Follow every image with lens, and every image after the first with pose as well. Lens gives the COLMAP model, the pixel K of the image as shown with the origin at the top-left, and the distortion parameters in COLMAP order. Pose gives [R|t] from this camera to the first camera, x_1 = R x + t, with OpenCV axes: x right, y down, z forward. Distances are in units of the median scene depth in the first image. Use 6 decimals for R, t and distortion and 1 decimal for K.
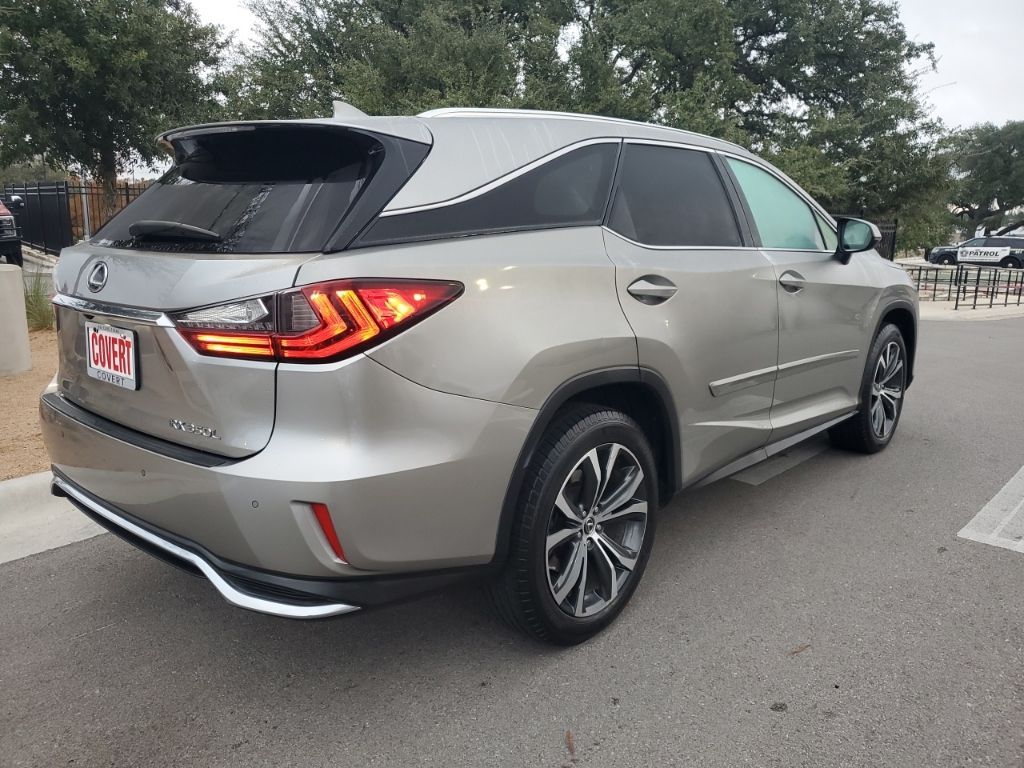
lens RADIAL K [[791.4, 0, 487.0], [0, 791.4, 387.2], [0, 0, 1]] dist [0.041949, -0.001011]
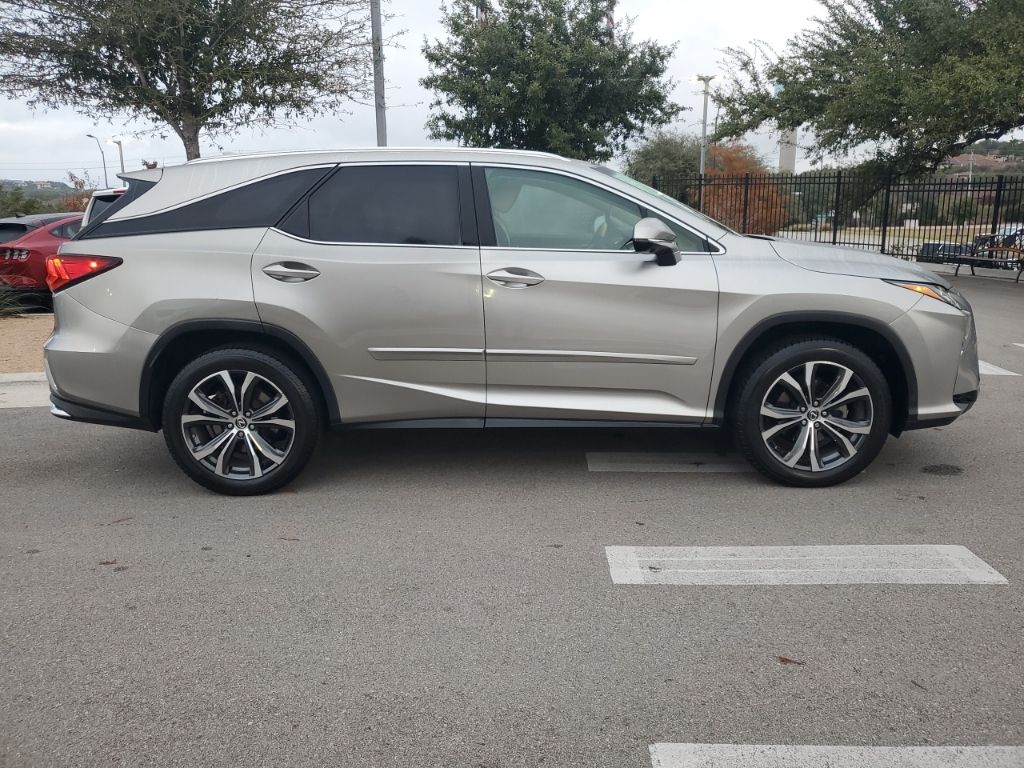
lens RADIAL K [[800.1, 0, 508.3], [0, 800.1, 388.5], [0, 0, 1]] dist [0.003815, 0.005155]
pose [[0.679314, 0.154428, -0.717415, 1.572865], [-0.140093, 0.986918, 0.079788, -0.086883], [0.720351, 0.046304, 0.692062, 0.296225]]
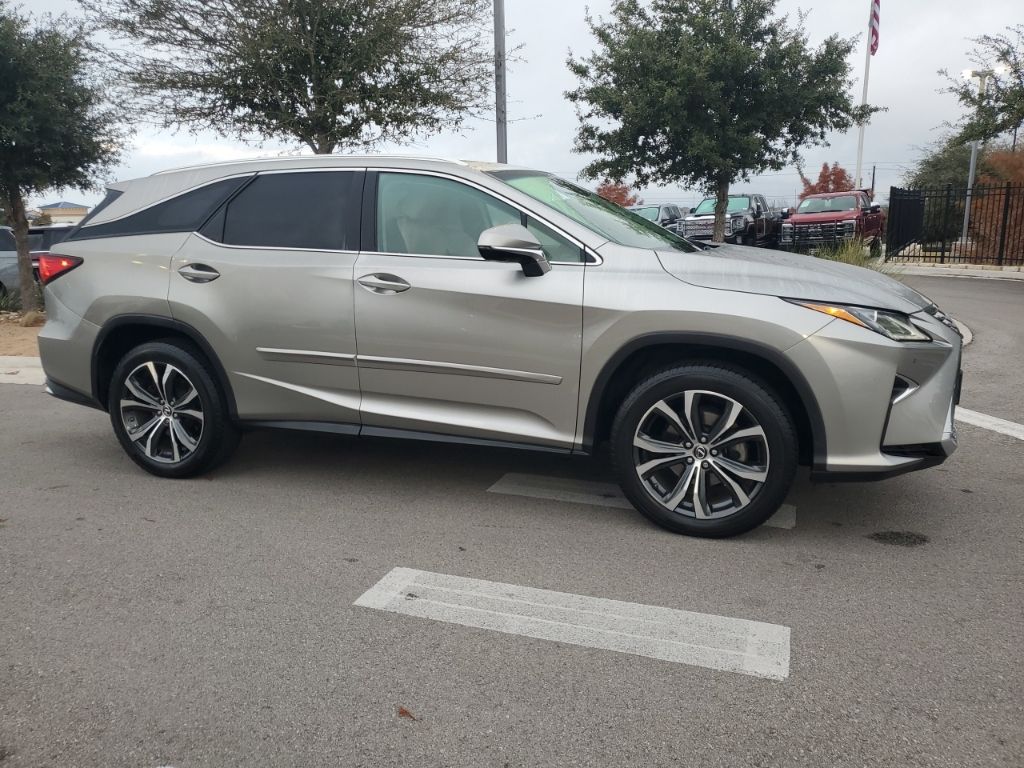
lens RADIAL K [[795.8, 0, 510.0], [0, 795.8, 390.2], [0, 0, 1]] dist [0.027436, -0.005535]
pose [[0.397040, 0.180132, -0.899951, 1.919389], [-0.180201, 0.976765, 0.116006, -0.193315], [0.899937, 0.116113, 0.420275, 0.931966]]
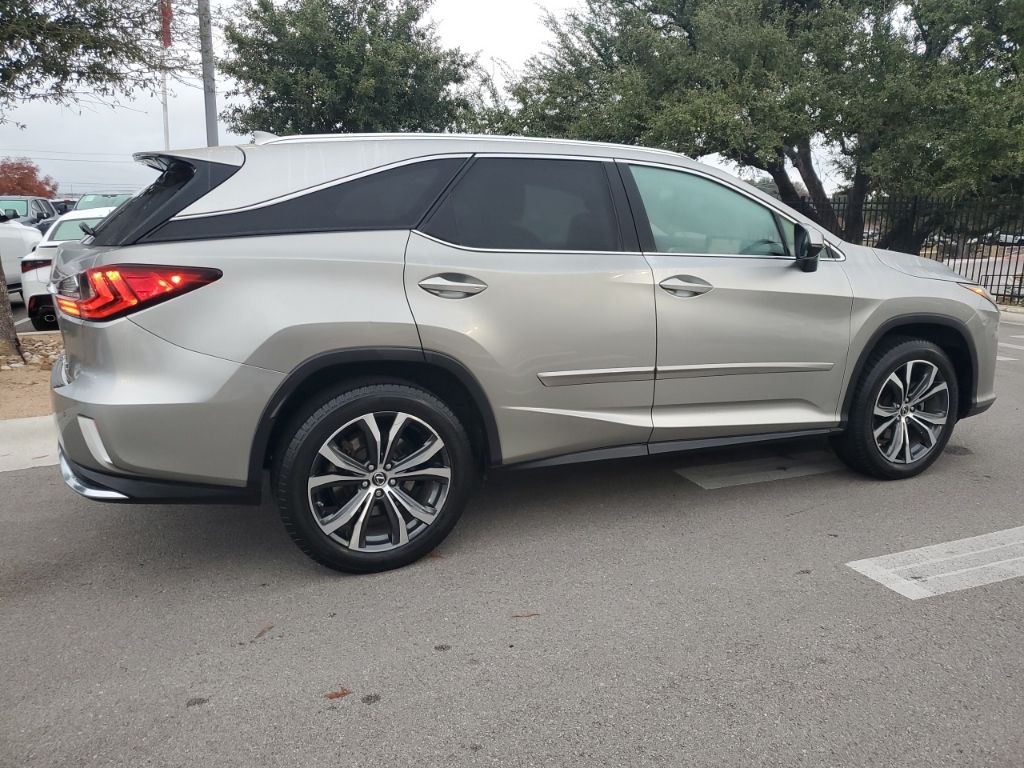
lens RADIAL K [[795.8, 0, 510.0], [0, 795.8, 390.2], [0, 0, 1]] dist [0.027436, -0.005535]
pose [[0.919489, 0.089676, -0.382752, 0.757735], [-0.088028, 0.995878, 0.021858, -0.002885], [0.383134, 0.013595, 0.923593, -0.041395]]
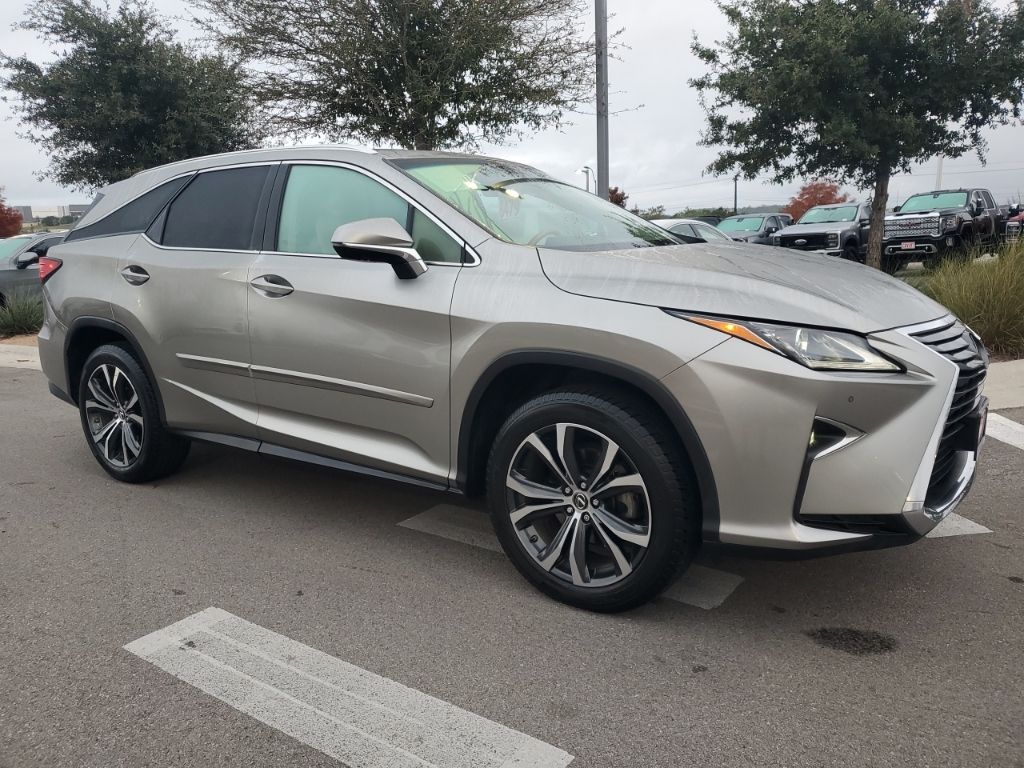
lens RADIAL K [[795.8, 0, 510.0], [0, 795.8, 390.2], [0, 0, 1]] dist [0.027436, -0.005535]
pose [[0.141640, 0.184481, -0.972576, 1.855230], [-0.184736, 0.970148, 0.157117, -0.285752], [0.972528, 0.157416, 0.171492, 1.487914]]
